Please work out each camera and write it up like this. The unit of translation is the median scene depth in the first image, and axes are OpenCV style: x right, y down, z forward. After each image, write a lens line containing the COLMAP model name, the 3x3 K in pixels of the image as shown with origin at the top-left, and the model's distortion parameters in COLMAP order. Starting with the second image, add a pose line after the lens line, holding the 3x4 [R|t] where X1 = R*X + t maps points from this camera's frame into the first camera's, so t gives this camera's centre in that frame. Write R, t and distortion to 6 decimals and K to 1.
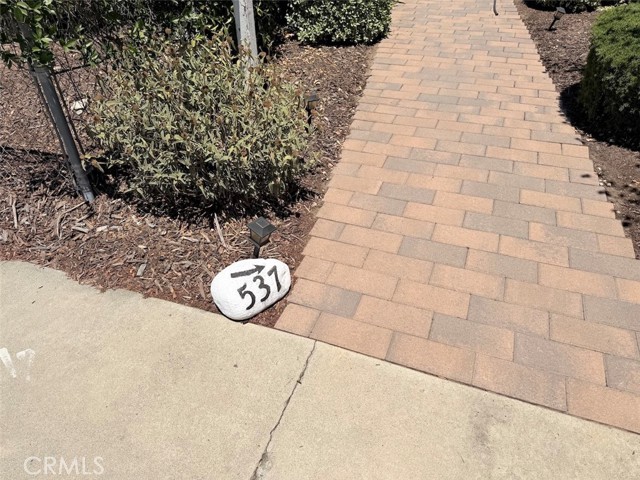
lens RADIAL K [[450.0, 0, 322.0], [0, 450.0, 243.4], [0, 0, 1]] dist [0.013601, 0.001744]
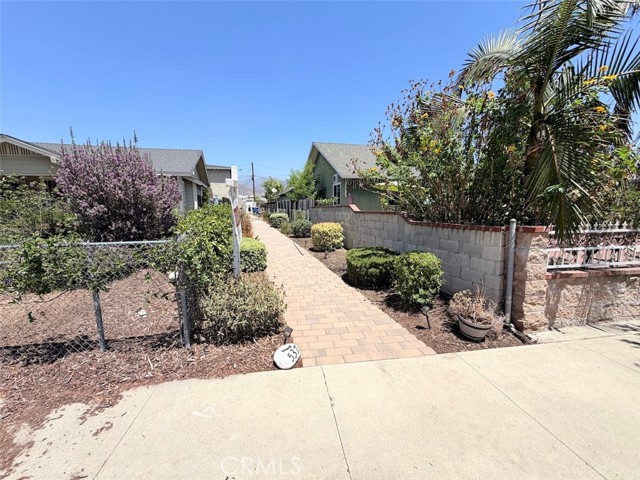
lens RADIAL K [[254.5, 0, 318.1], [0, 254.5, 239.5], [0, 0, 1]] dist [0.002271, 0.000040]
pose [[0.873675, -0.051206, 0.483807, -0.548734], [0.291380, 0.851434, -0.436070, 0.175485], [-0.389601, 0.521955, 0.758798, -0.423422]]
